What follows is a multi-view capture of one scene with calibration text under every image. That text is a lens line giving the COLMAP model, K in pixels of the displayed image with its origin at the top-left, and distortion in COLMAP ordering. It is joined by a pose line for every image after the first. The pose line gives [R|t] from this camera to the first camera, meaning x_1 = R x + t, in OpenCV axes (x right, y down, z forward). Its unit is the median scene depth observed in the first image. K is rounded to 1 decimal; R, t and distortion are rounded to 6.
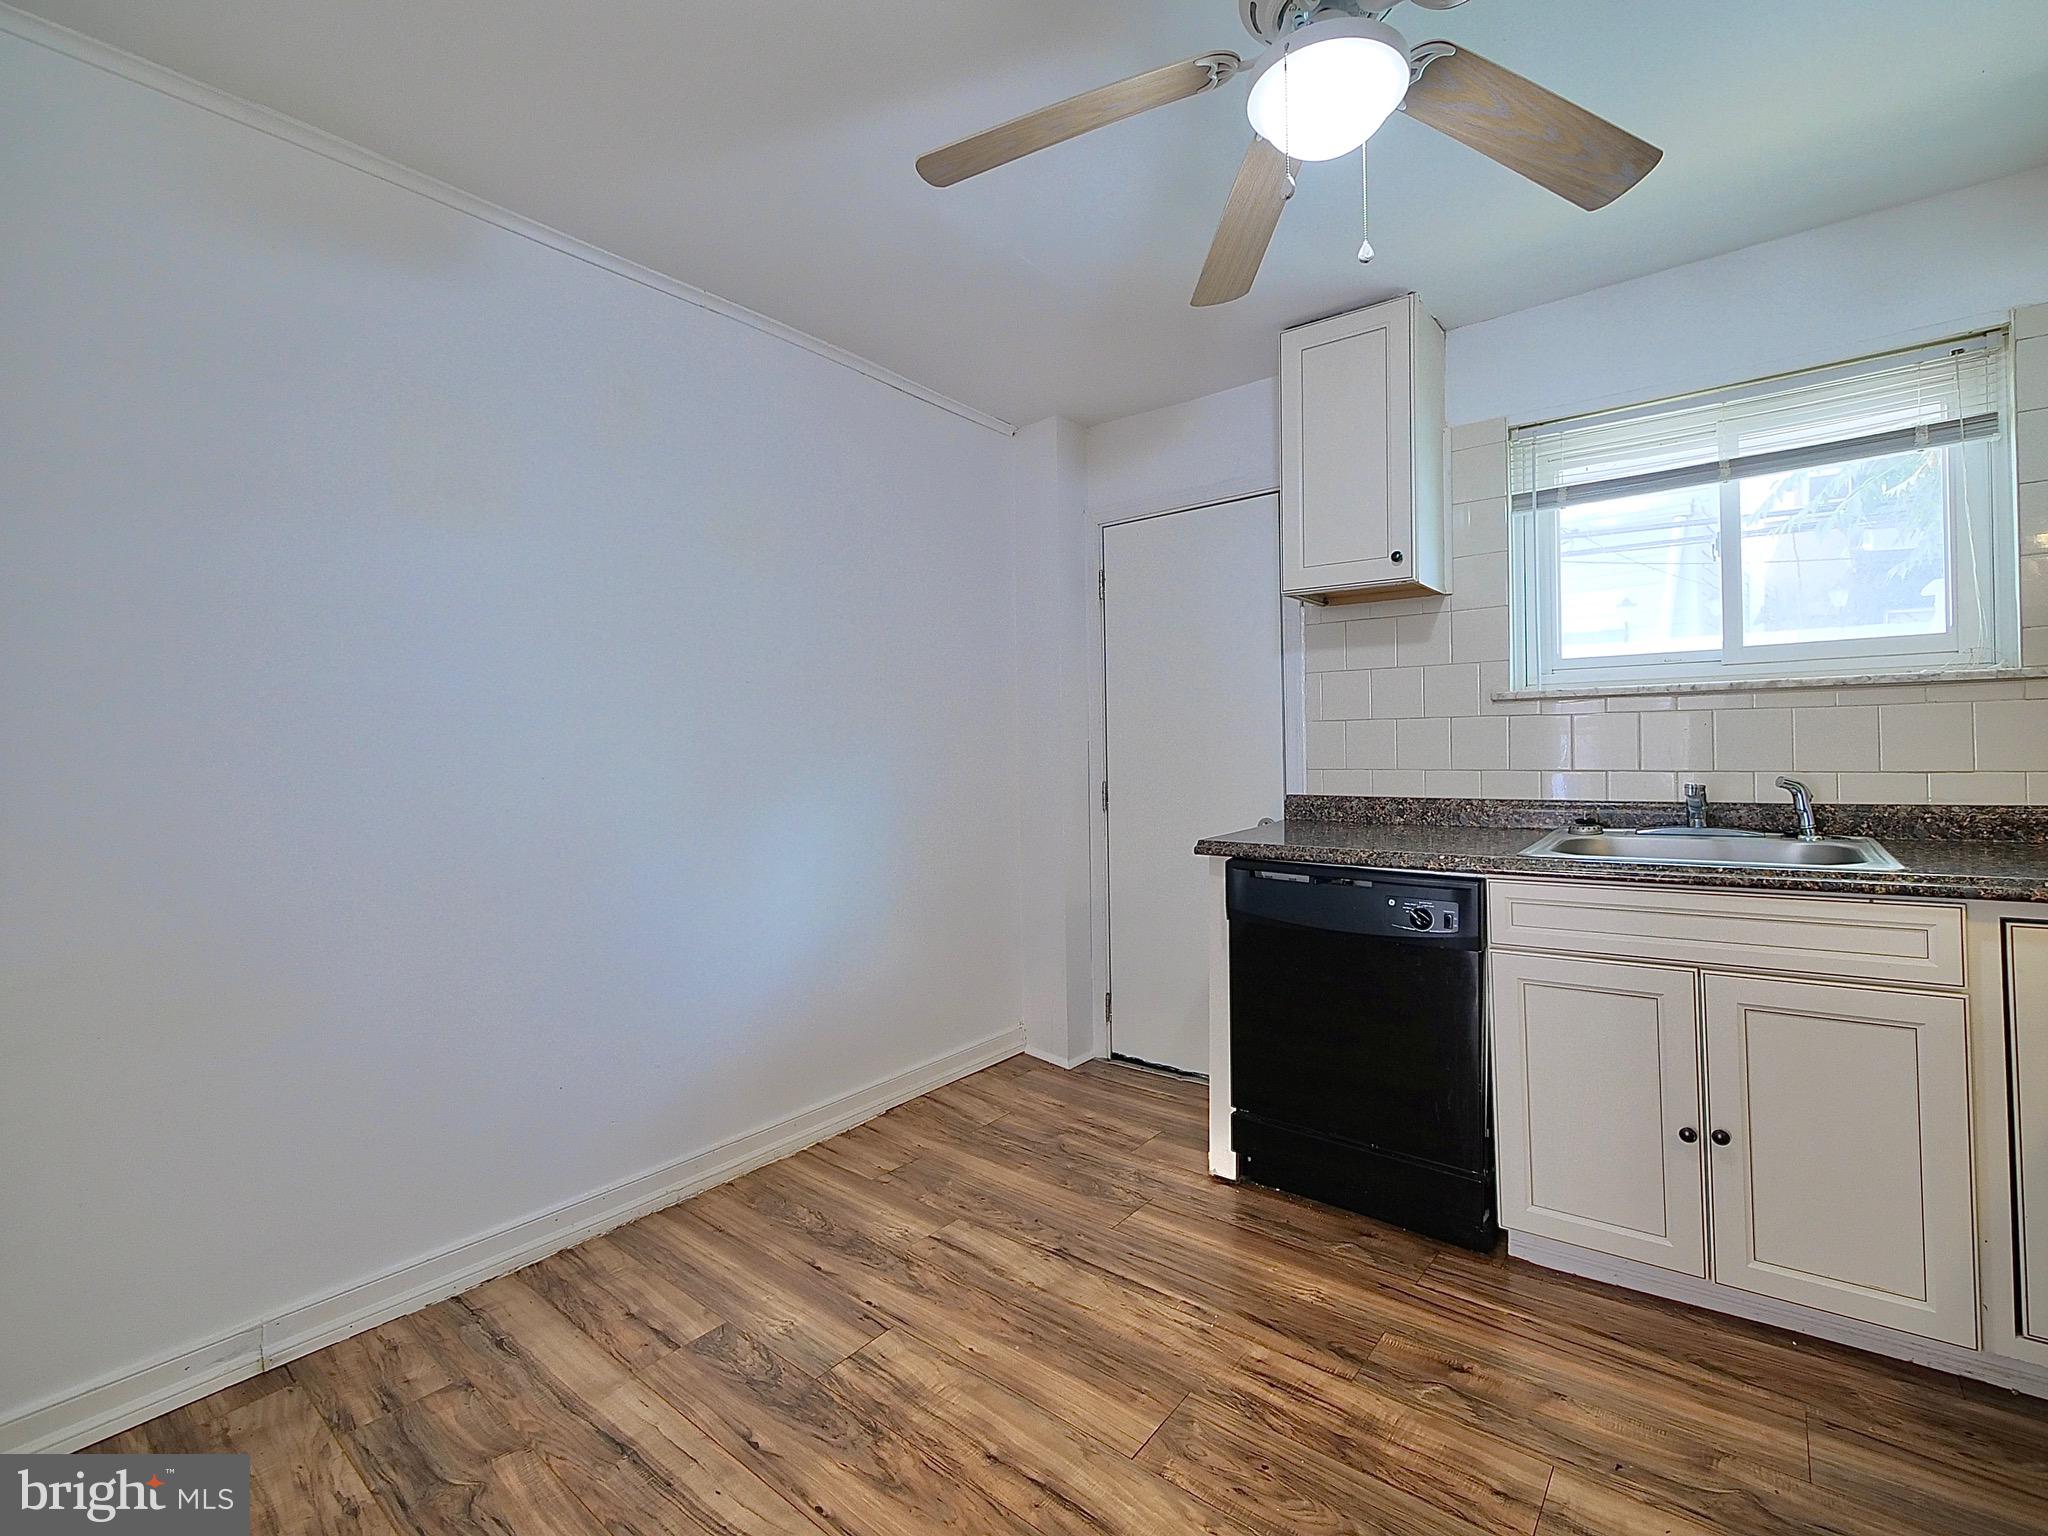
lens RADIAL K [[910.4, 0, 1039.8], [0, 910.4, 741.9], [0, 0, 1]] dist [-0.003179, -0.000474]
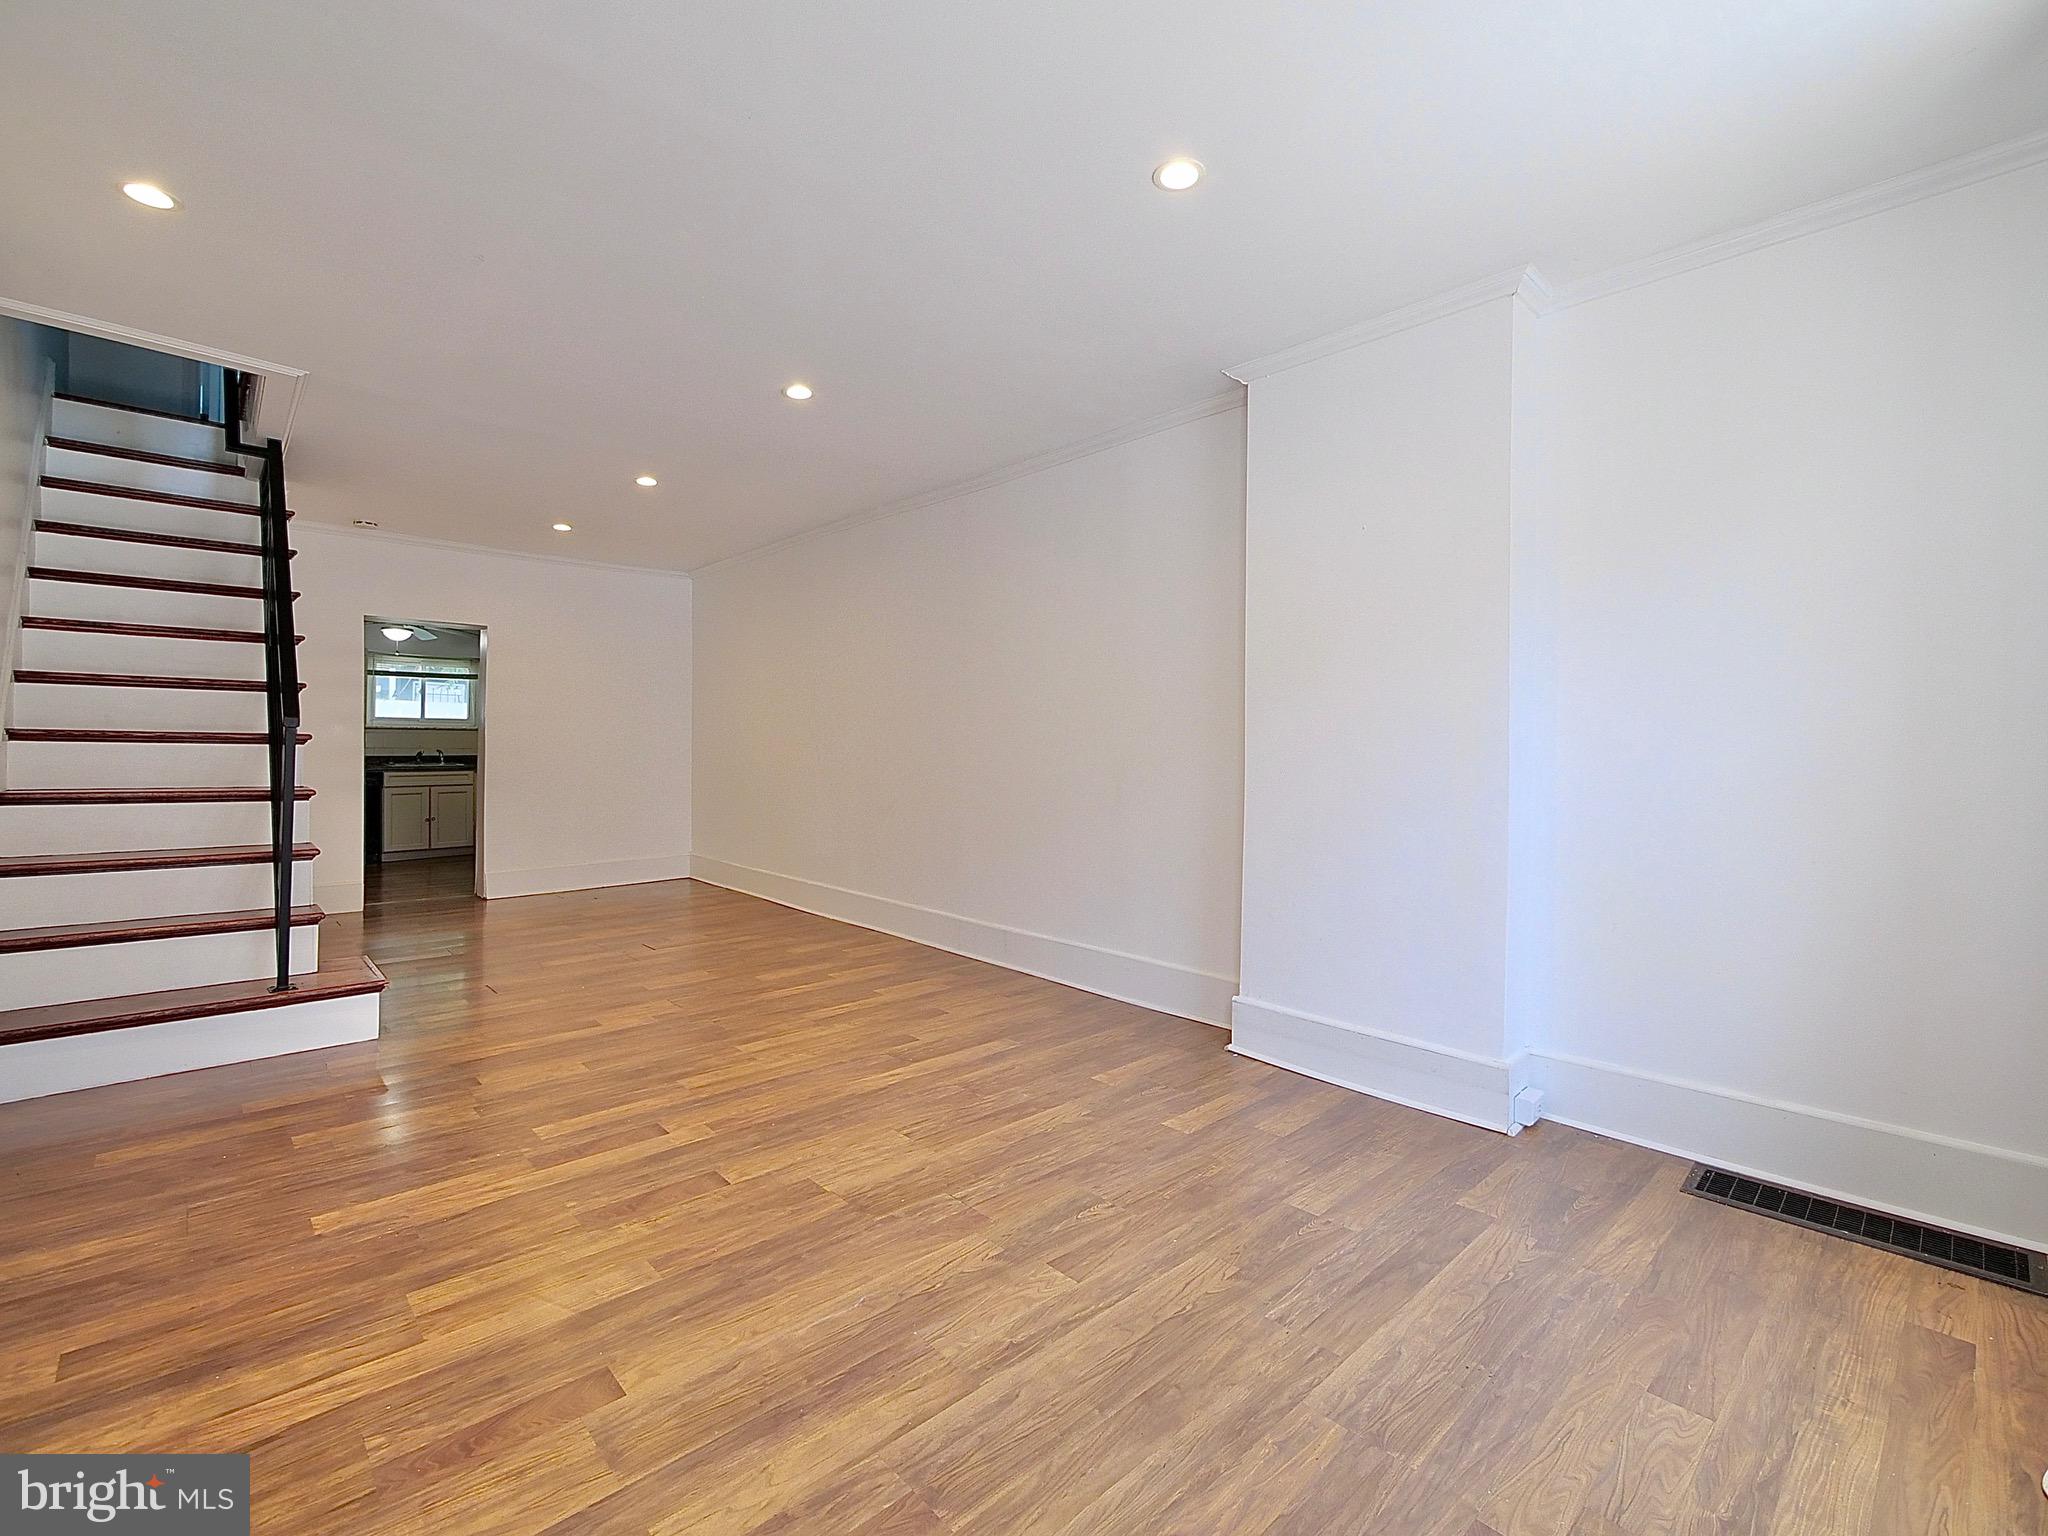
lens RADIAL K [[910.4, 0, 1039.8], [0, 910.4, 741.9], [0, 0, 1]] dist [-0.003179, -0.000474]
pose [[0.156743, 0.014890, 0.987527, -1.777207], [-0.028833, 0.999529, -0.010495, -0.022605], [-0.987218, -0.026828, 0.157098, -1.495566]]
